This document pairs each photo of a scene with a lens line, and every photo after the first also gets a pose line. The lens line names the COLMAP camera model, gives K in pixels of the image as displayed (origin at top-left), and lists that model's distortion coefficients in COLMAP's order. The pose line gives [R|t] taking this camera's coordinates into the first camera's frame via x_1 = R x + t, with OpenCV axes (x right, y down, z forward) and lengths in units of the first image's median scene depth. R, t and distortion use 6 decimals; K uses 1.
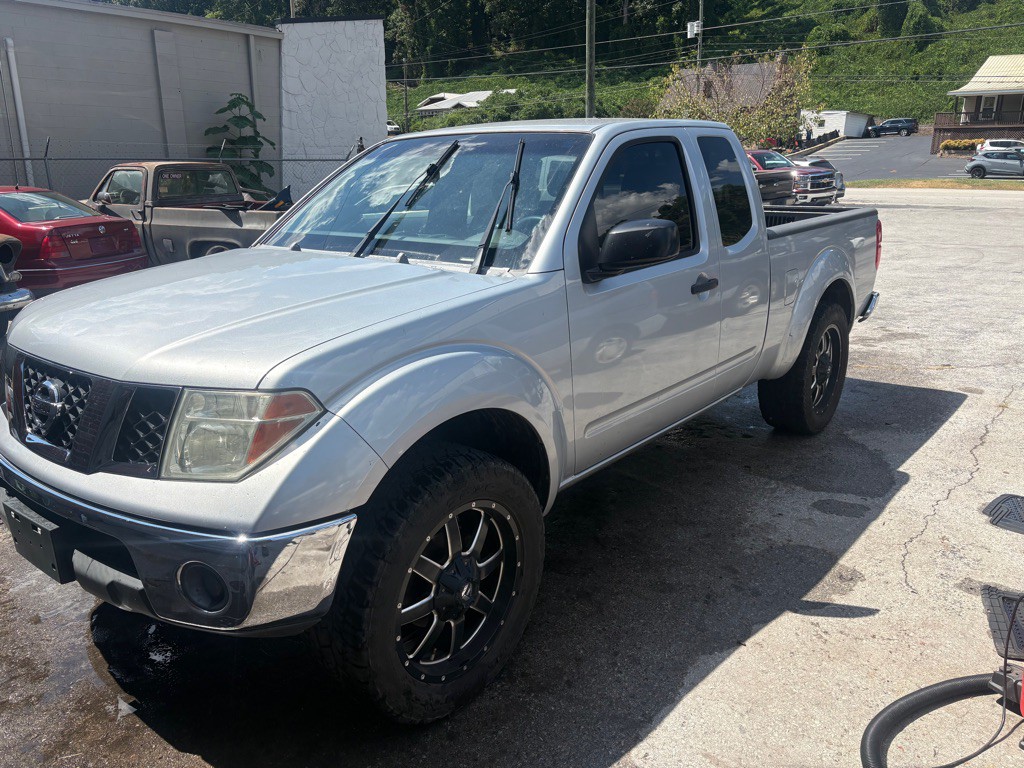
lens RADIAL K [[827.8, 0, 512.0], [0, 827.8, 384.0], [0, 0, 1]] dist [0.029527, -0.011262]
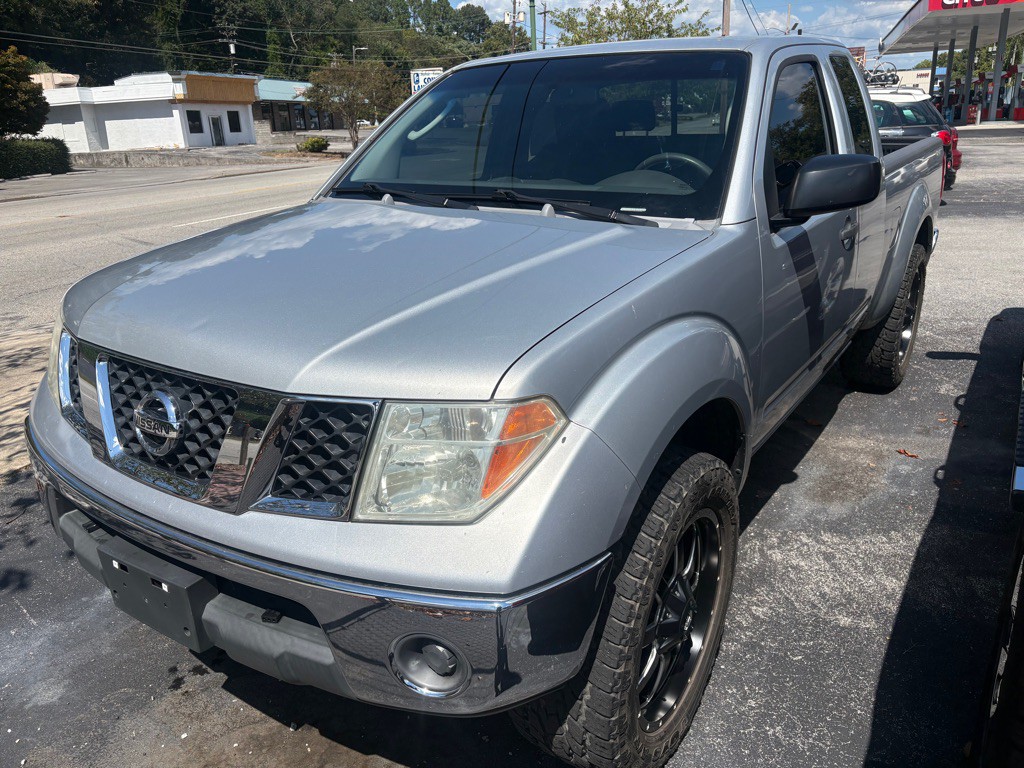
lens RADIAL K [[801.5, 0, 492.5], [0, 801.5, 382.9], [0, 0, 1]] dist [0.037044, -0.005755]
pose [[0.995429, -0.047198, 0.083029, -0.266486], [0.040611, 0.996022, 0.079311, -0.048107], [-0.086442, -0.075576, 0.993386, 0.209007]]
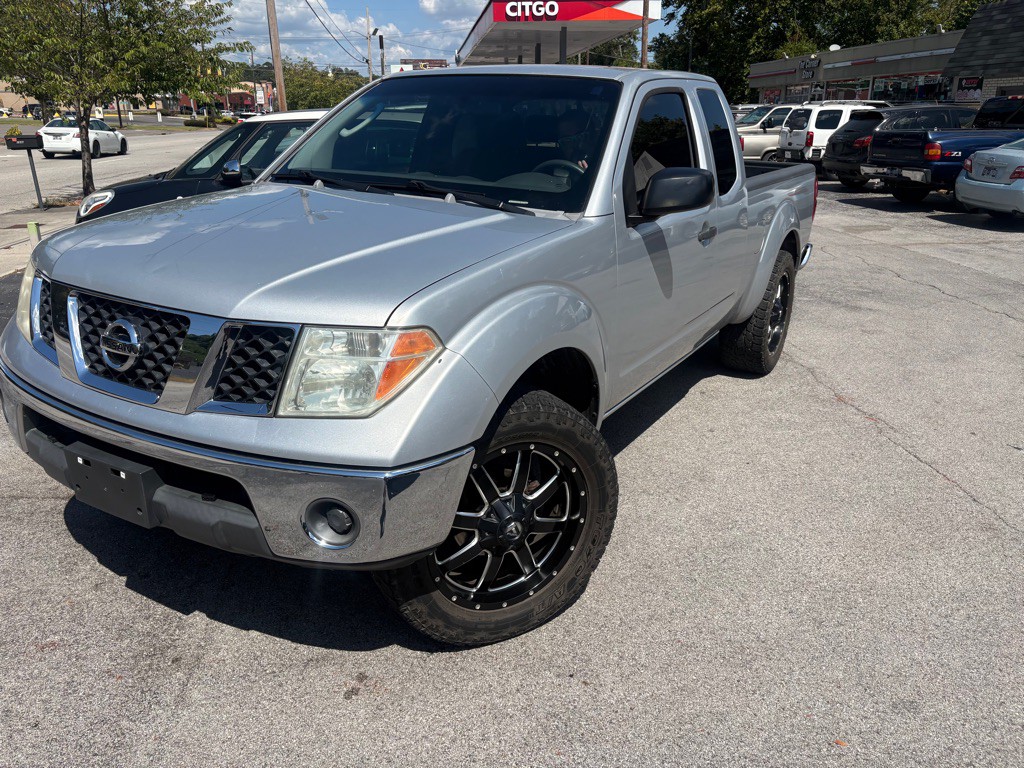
lens RADIAL K [[827.8, 0, 512.0], [0, 827.8, 384.0], [0, 0, 1]] dist [0.029527, -0.011262]
pose [[0.984648, -0.012281, 0.174120, -0.241600], [0.001512, 0.998085, 0.061846, 0.010374], [-0.174546, -0.060634, 0.982780, -0.014965]]
